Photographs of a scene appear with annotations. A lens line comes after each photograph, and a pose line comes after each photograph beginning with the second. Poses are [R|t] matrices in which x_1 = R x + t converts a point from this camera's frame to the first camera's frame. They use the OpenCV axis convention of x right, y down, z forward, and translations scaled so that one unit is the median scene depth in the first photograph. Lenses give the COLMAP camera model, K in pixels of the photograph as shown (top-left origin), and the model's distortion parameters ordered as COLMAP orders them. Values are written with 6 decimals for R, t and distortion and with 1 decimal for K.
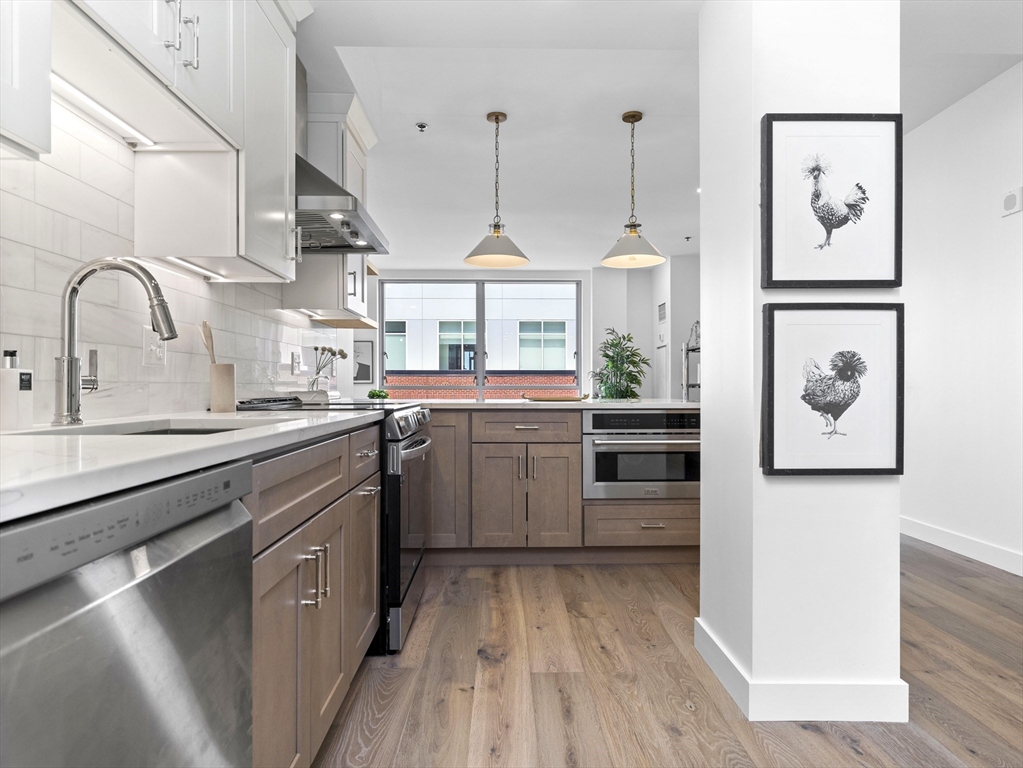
lens RADIAL K [[614.6, 0, 509.8], [0, 614.6, 383.9], [0, 0, 1]] dist [0.002148, 0.000731]
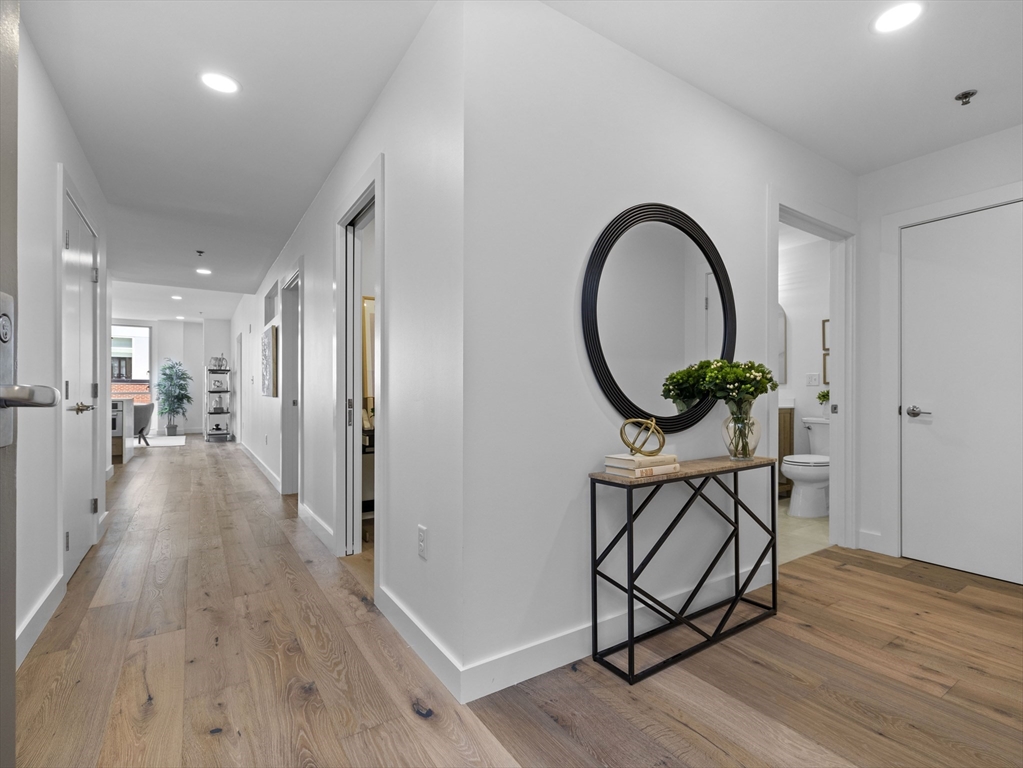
lens RADIAL K [[490.1, 0, 516.9], [0, 490.1, 386.0], [0, 0, 1]] dist [-0.000475, 0.001454]
pose [[0.843641, 0.003199, 0.536898, 1.097337], [-0.000954, 0.999990, -0.004459, -0.038246], [-0.536907, 0.003250, 0.843635, -2.759825]]
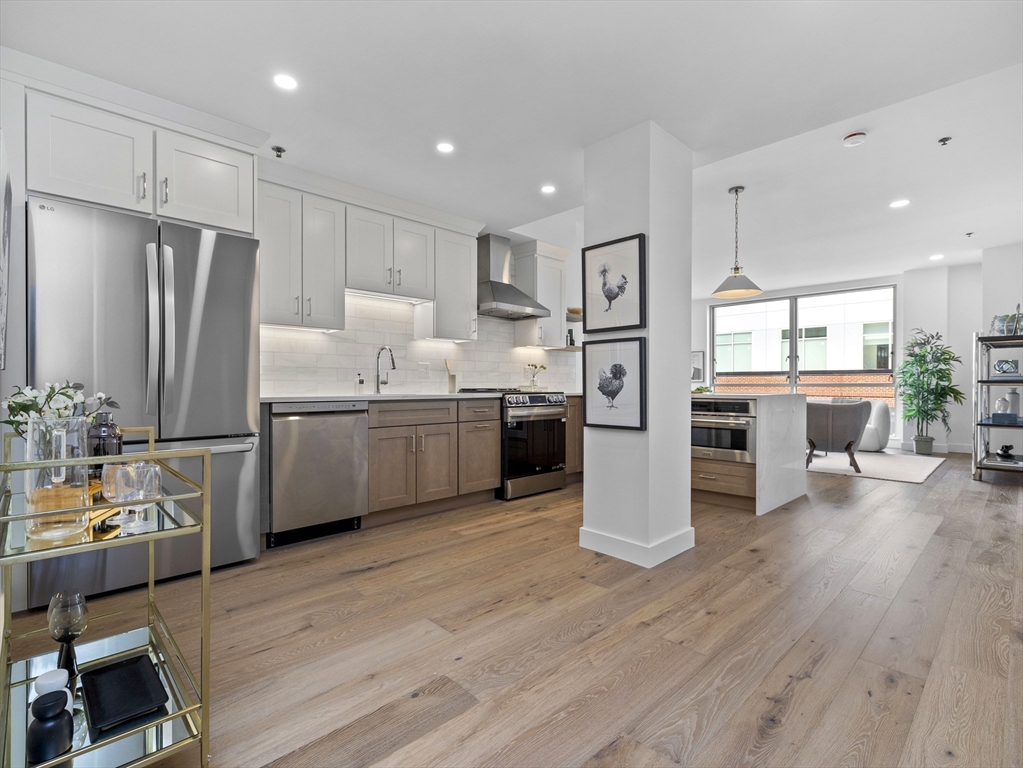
lens RADIAL K [[490.1, 0, 519.5], [0, 490.1, 385.1], [0, 0, 1]] dist [-0.000475, 0.001454]
pose [[0.687597, 0.000580, -0.726092, 1.334832], [0.002482, 0.999992, 0.003149, 0.006283], [0.726088, -0.003968, 0.687590, -0.244366]]
